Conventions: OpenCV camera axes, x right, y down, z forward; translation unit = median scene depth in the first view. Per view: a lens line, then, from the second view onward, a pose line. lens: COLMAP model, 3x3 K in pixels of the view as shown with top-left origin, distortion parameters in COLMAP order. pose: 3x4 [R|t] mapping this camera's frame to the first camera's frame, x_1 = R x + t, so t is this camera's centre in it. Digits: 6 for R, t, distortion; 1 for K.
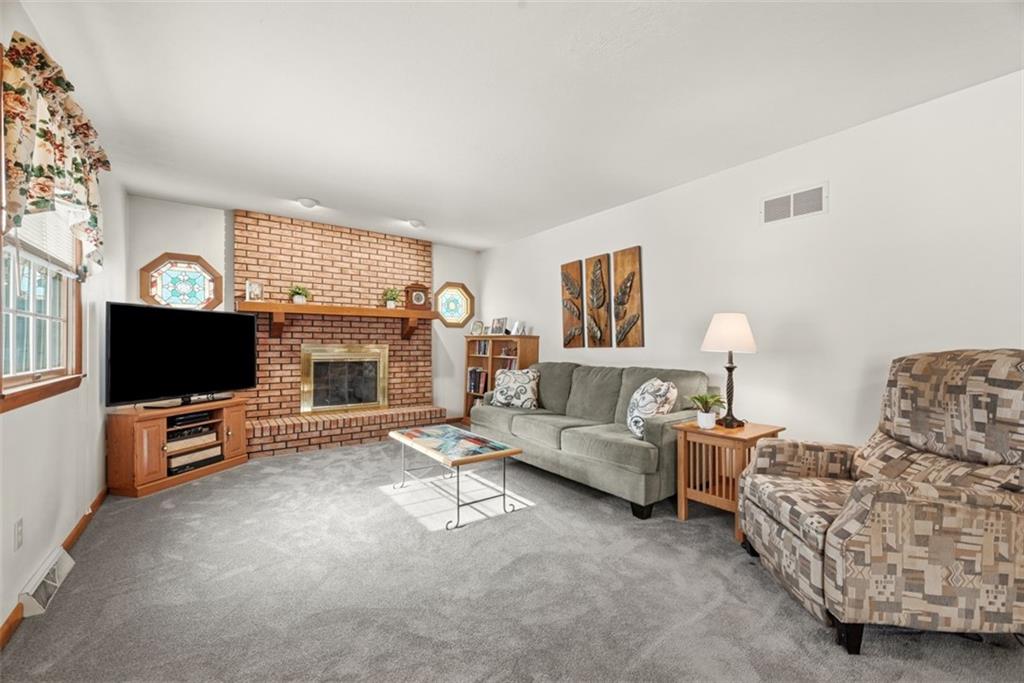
lens RADIAL K [[411.2, 0, 514.4], [0, 411.2, 344.2], [0, 0, 1]] dist [-0.001057, 0.000088]
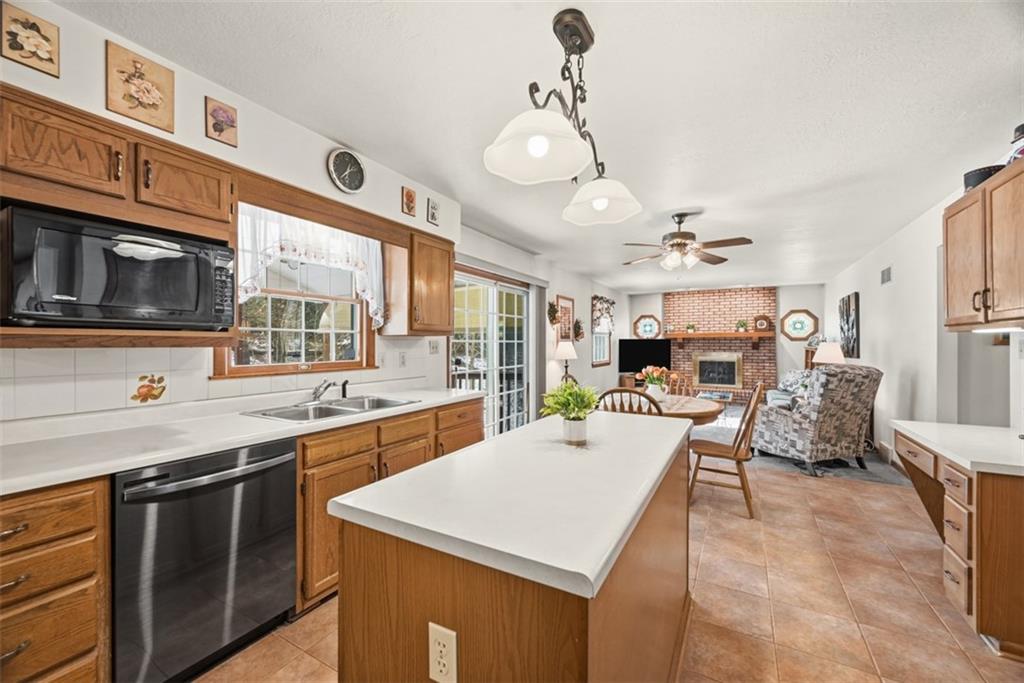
lens RADIAL K [[405.2, 0, 512.1], [0, 405.2, 344.1], [0, 0, 1]] dist [-0.000380, 0.000211]
pose [[0.403346, -0.002338, -0.915045, 1.009308], [0.004635, 0.999989, -0.000512, -0.044642], [0.915036, -0.004034, 0.403352, -0.667614]]
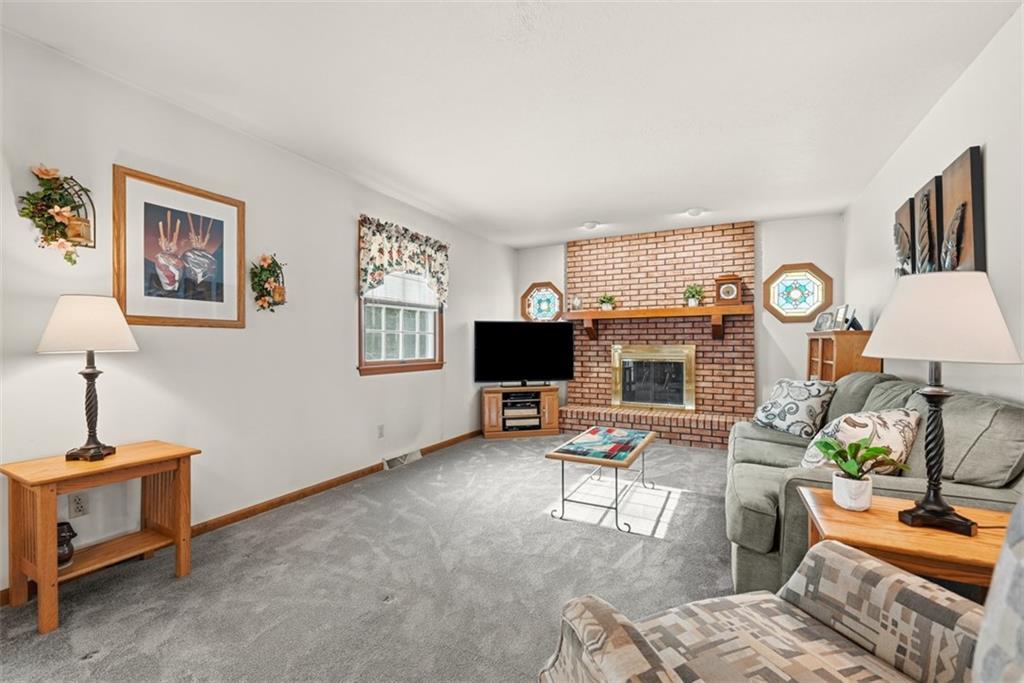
lens RADIAL K [[429.8, 0, 512.5], [0, 429.8, 345.7], [0, 0, 1]] dist [-0.002501, -0.000151]
pose [[0.441575, -0.002045, -0.897222, 0.455331], [0.004572, 0.999990, -0.000030, 0.000427], [0.897213, -0.004089, 0.441579, 0.230020]]
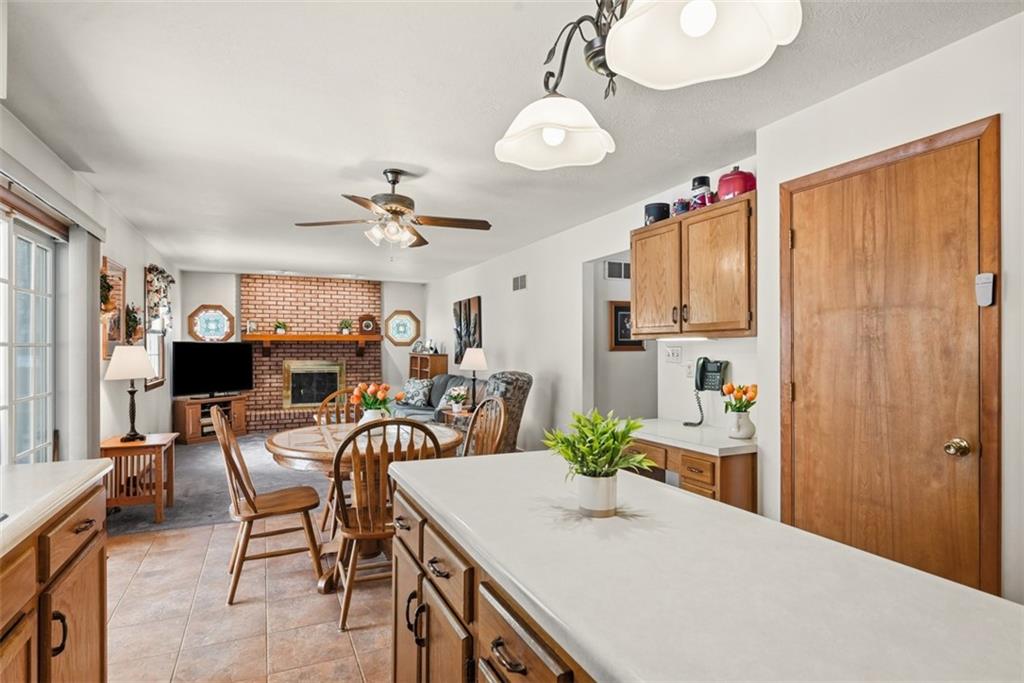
lens RADIAL K [[547.1, 0, 514.3], [0, 547.1, 348.7], [0, 0, 1]] dist [0.000623, 0.000411]
pose [[0.978596, -0.002533, -0.205773, 0.722141], [0.003100, 0.999992, 0.002433, -0.047681], [0.205766, -0.003019, 0.978597, -0.775103]]
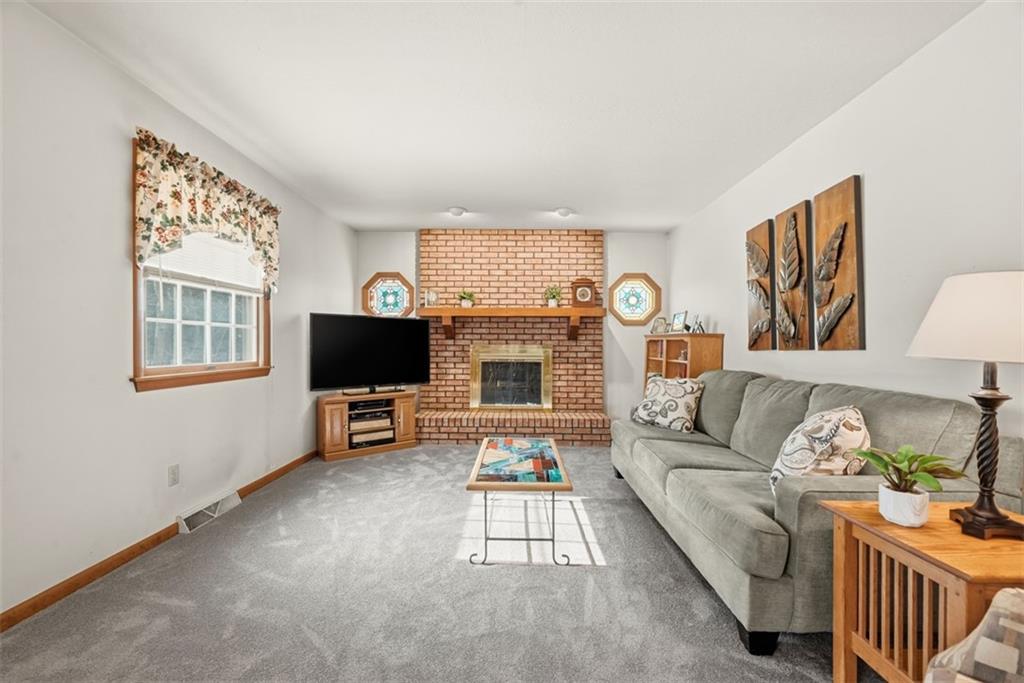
lens RADIAL K [[415.3, 0, 513.1], [0, 415.3, 348.6], [0, 0, 1]] dist [0.001313, 0.000221]
pose [[0.796756, 0.006073, -0.604270, 0.238162], [-0.001299, 0.999964, 0.008337, 0.000636], [0.604299, -0.005858, 0.796736, 0.209127]]
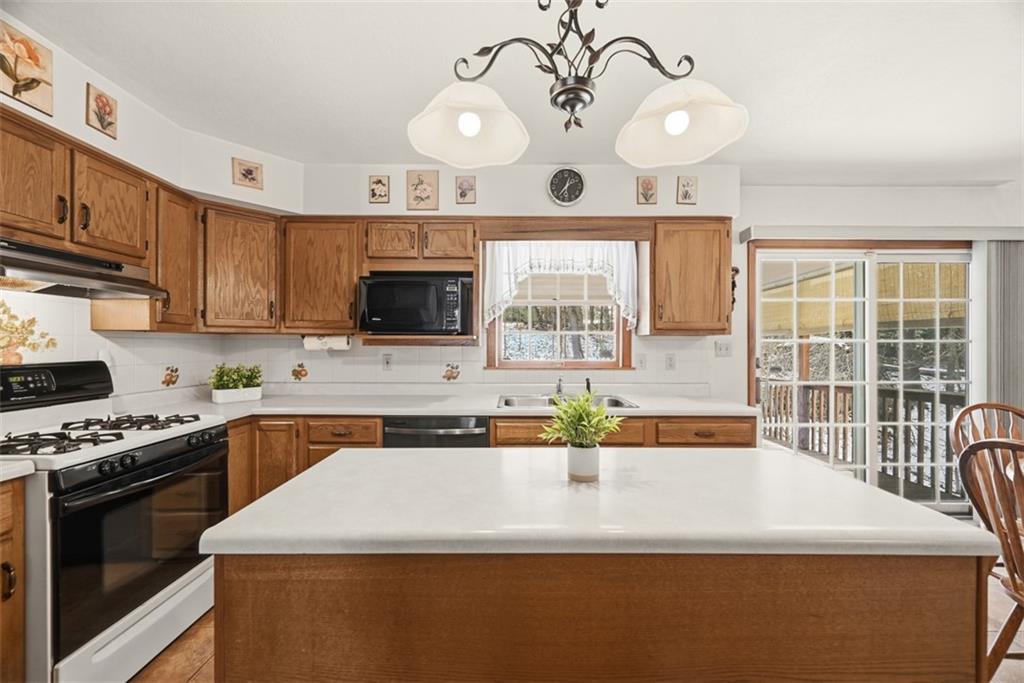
lens RADIAL K [[405.2, 0, 512.1], [0, 405.2, 344.1], [0, 0, 1]] dist [-0.000380, 0.000211]
pose [[-0.593951, -0.005562, -0.804482, 0.947007], [-0.001038, 0.999981, -0.006147, -0.042631], [0.804501, -0.002816, -0.593945, -0.358025]]
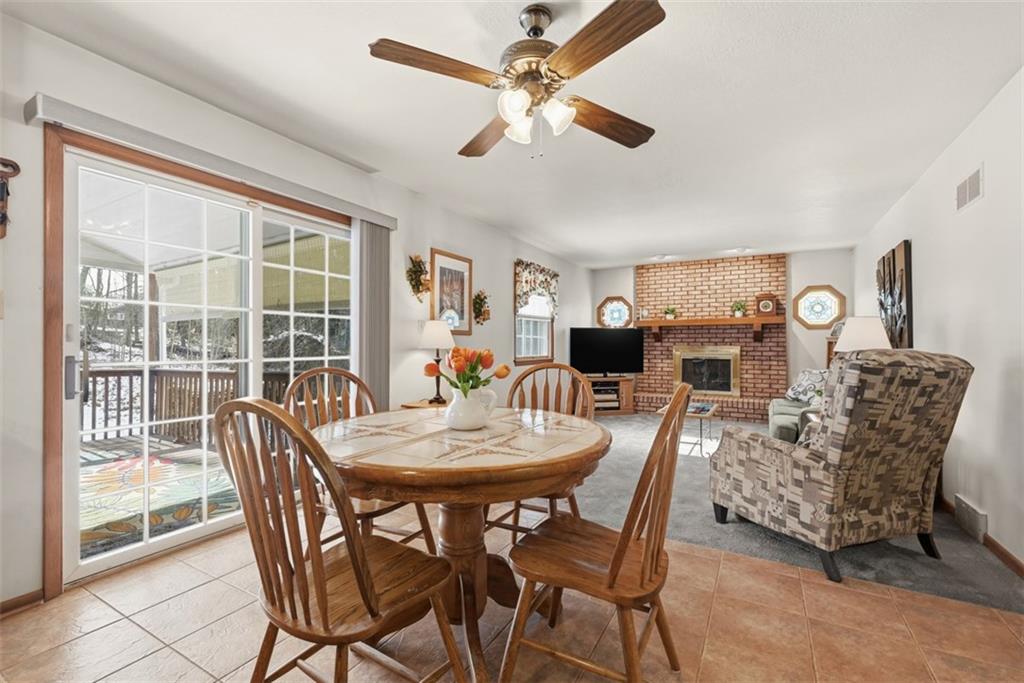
lens RADIAL K [[445.1, 0, 512.0], [0, 445.1, 341.5], [0, 0, 1]] dist [0.001076, 0.000154]
pose [[0.404456, -0.011254, -0.914488, 0.750832], [0.002001, 0.999933, -0.011421, 0.000750], [0.914555, 0.002789, 0.404451, -0.195031]]
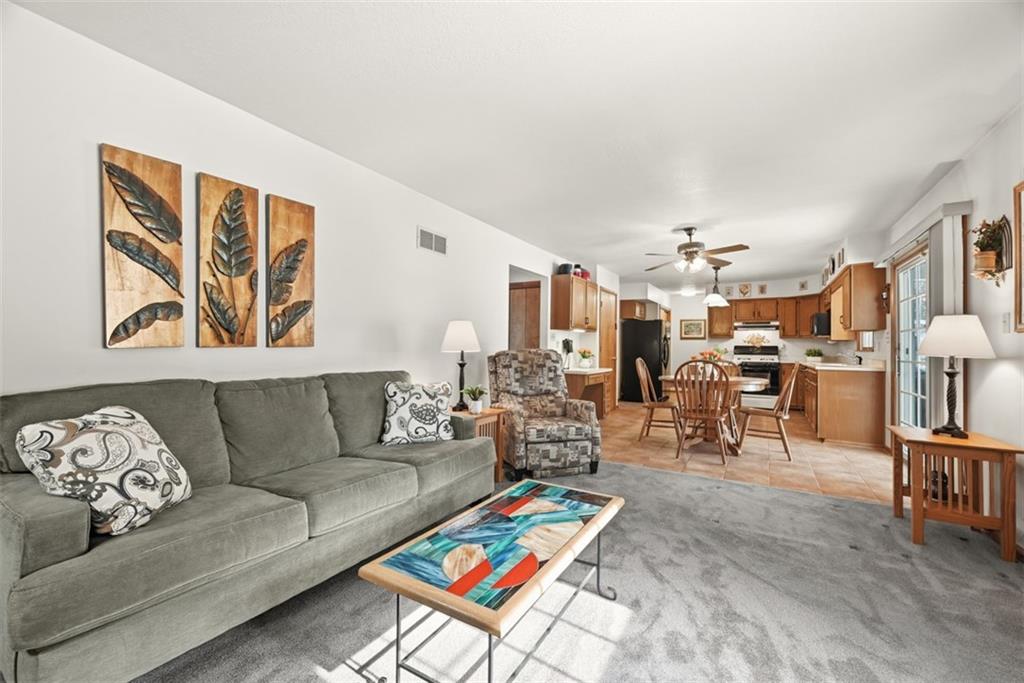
lens RADIAL K [[415.3, 0, 513.1], [0, 415.3, 348.6], [0, 0, 1]] dist [0.001313, 0.000221]
pose [[-0.382328, -0.008777, 0.923985, -0.441130], [-0.015419, 0.999876, 0.003117, 0.001611], [-0.923898, -0.013055, -0.382416, 0.824586]]
